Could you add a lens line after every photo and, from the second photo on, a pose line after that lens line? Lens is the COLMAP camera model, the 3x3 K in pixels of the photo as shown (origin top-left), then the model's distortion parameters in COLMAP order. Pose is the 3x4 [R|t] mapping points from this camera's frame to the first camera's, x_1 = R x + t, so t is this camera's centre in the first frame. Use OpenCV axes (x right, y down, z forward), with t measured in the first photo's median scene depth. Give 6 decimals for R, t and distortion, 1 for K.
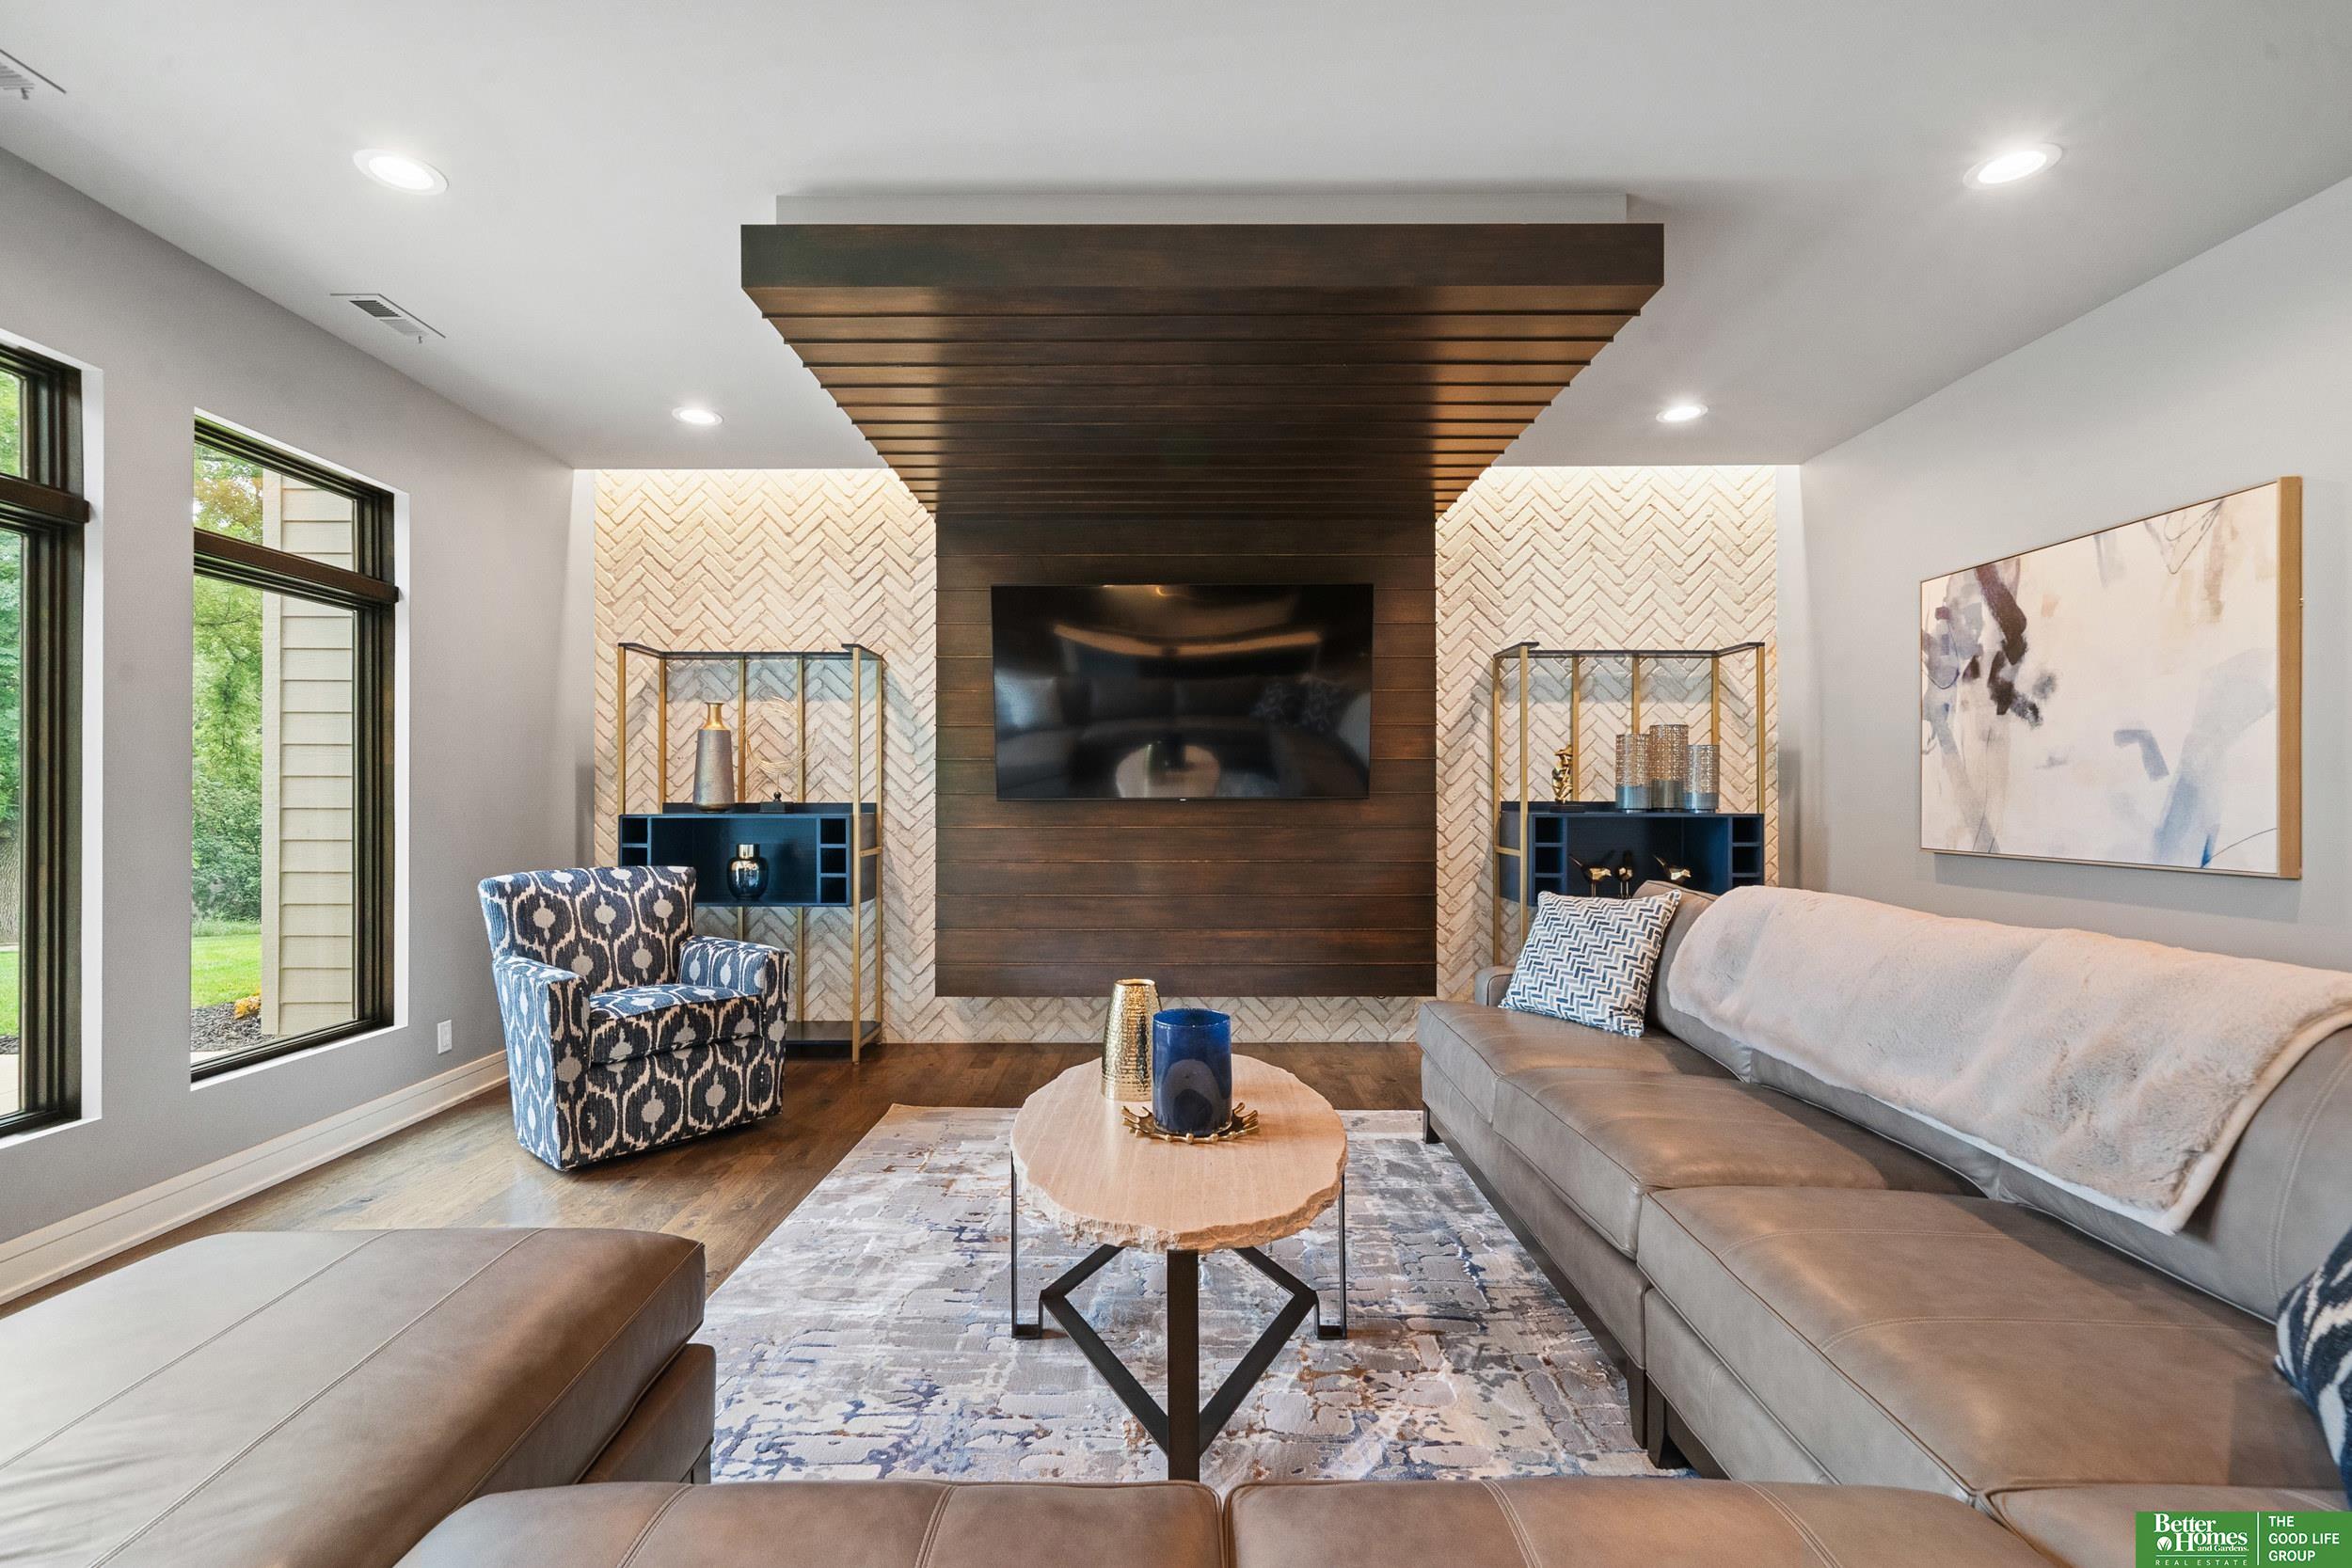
lens RADIAL K [[1052.6, 0, 1164.0], [0, 1052.6, 810.8], [0, 0, 1]] dist [-0.000801, 0.000175]
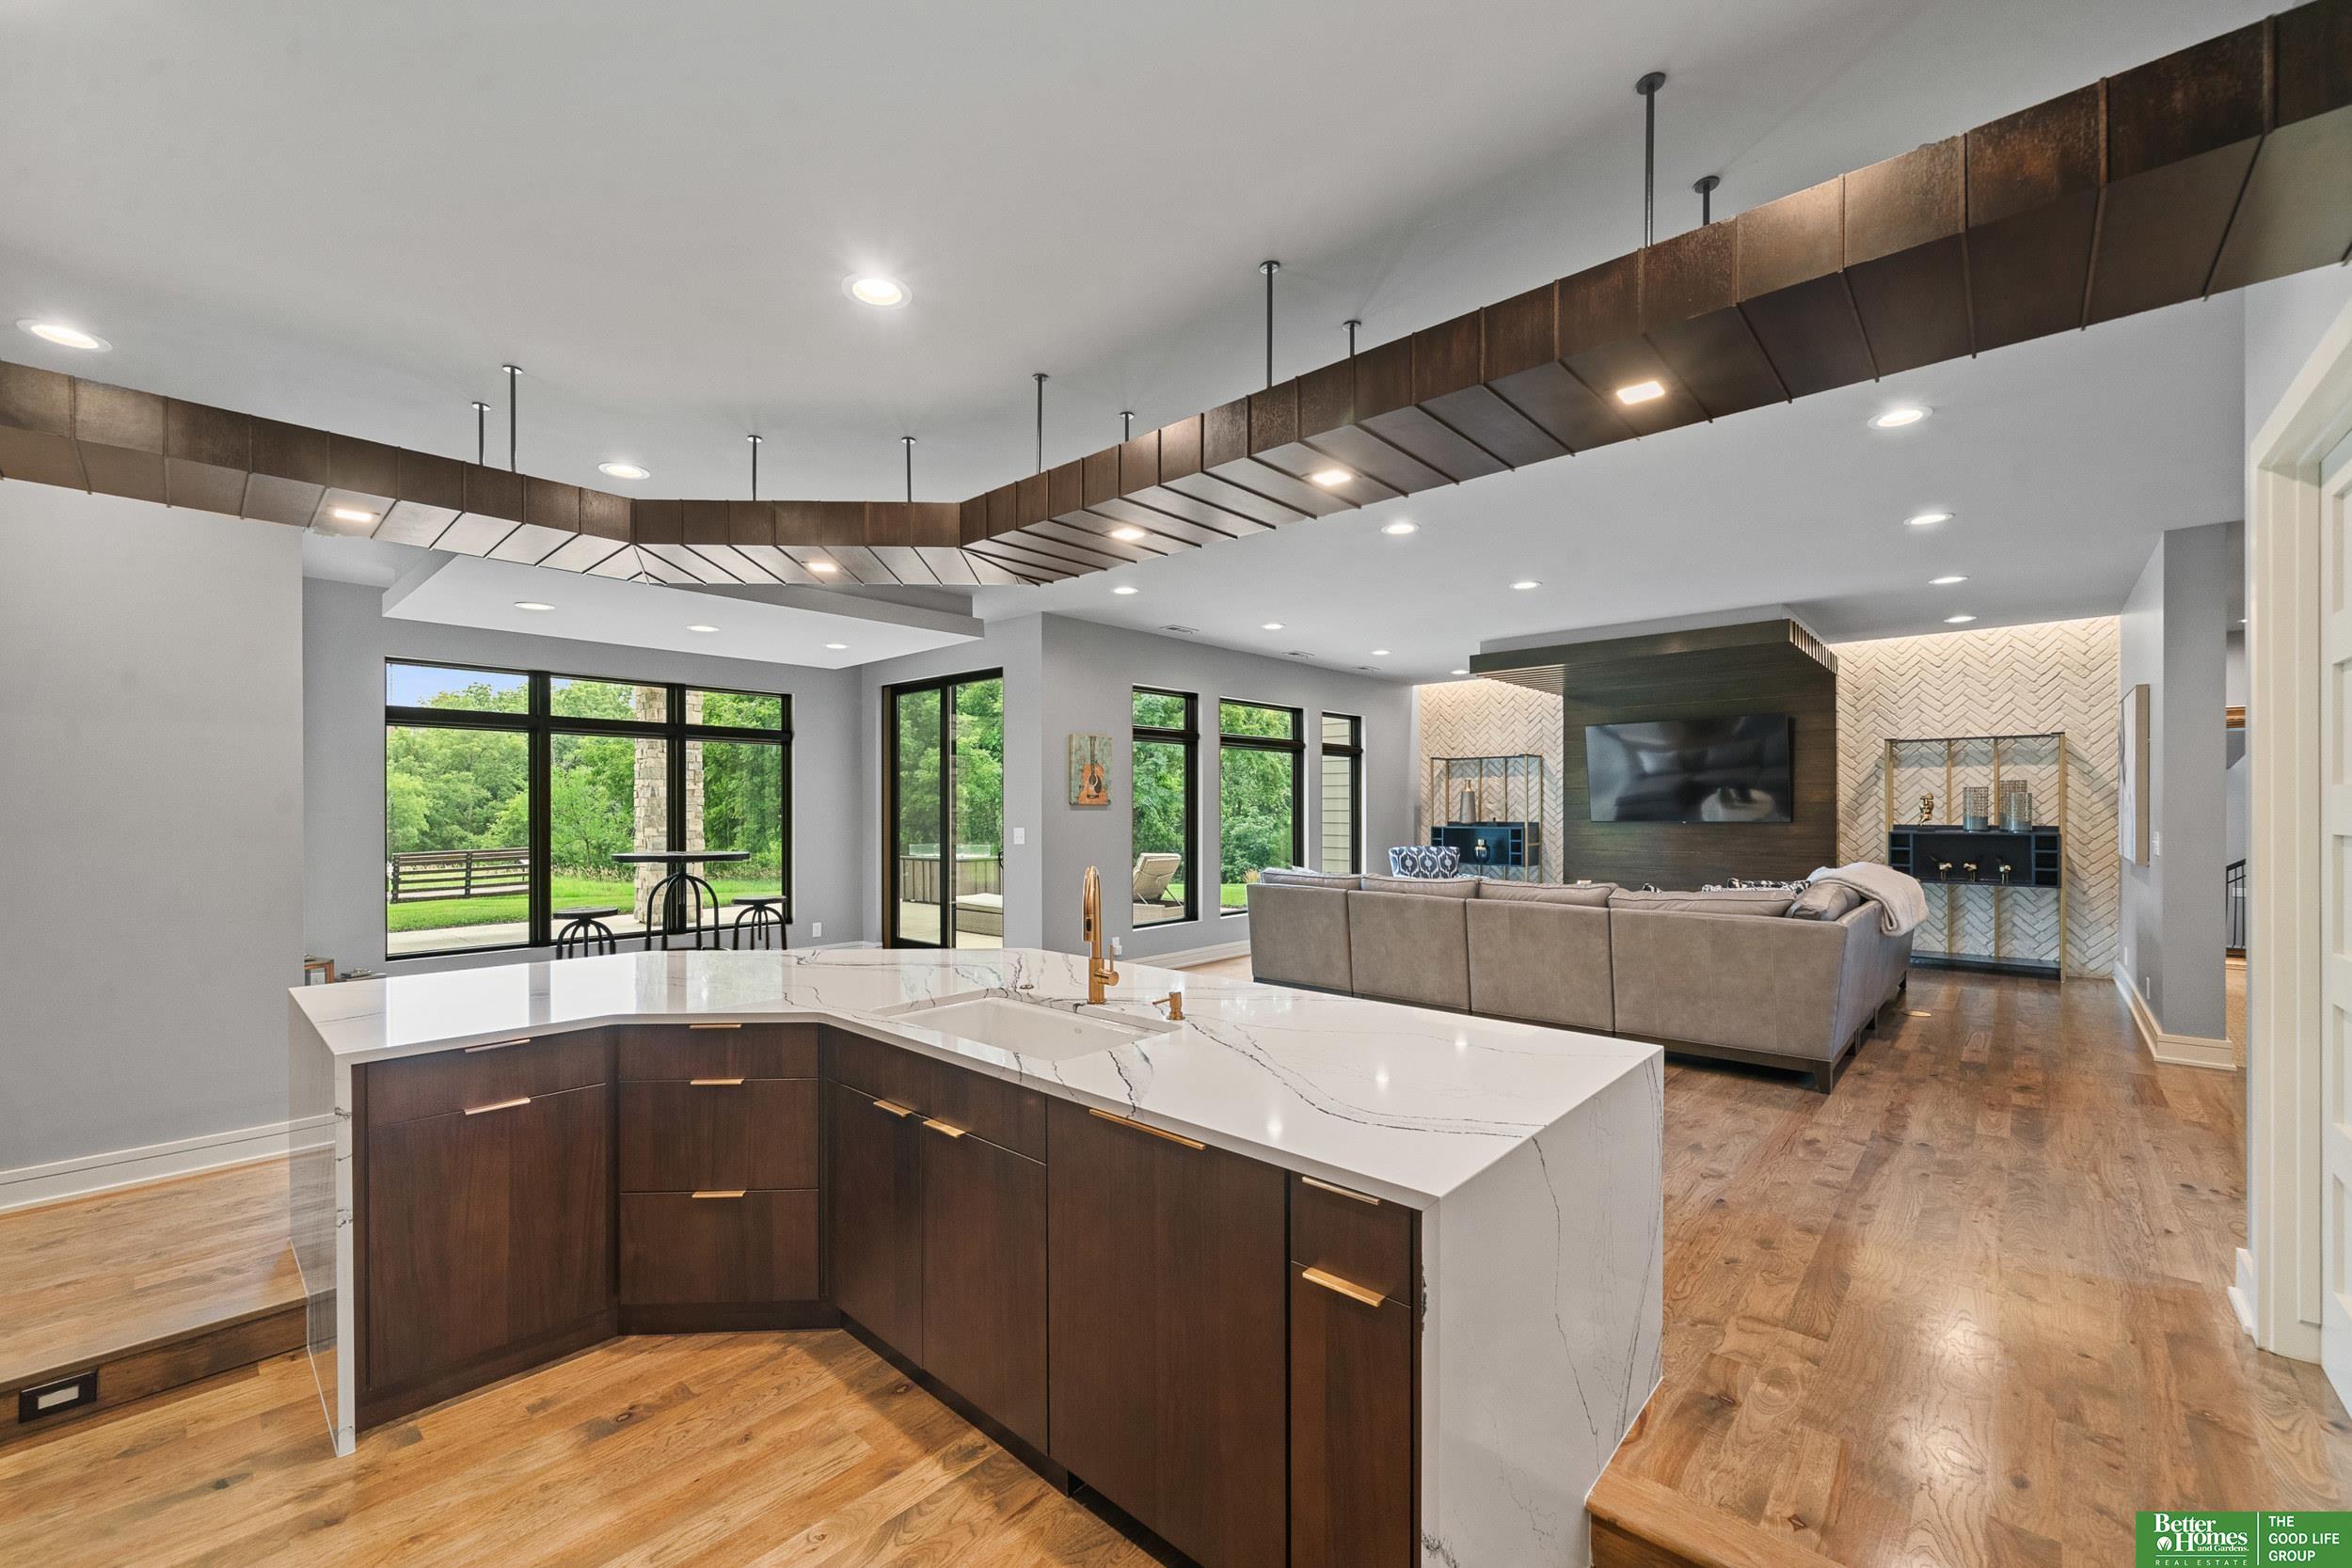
lens RADIAL K [[940.7, 0, 1164.4], [0, 940.7, 795.9], [0, 0, 1]] dist [-0.001455, -0.000246]
pose [[0.741672, -0.009009, -0.670703, 0.479201], [-0.003090, 0.999853, -0.016848, -0.026801], [0.670756, 0.014568, 0.741535, -1.013892]]
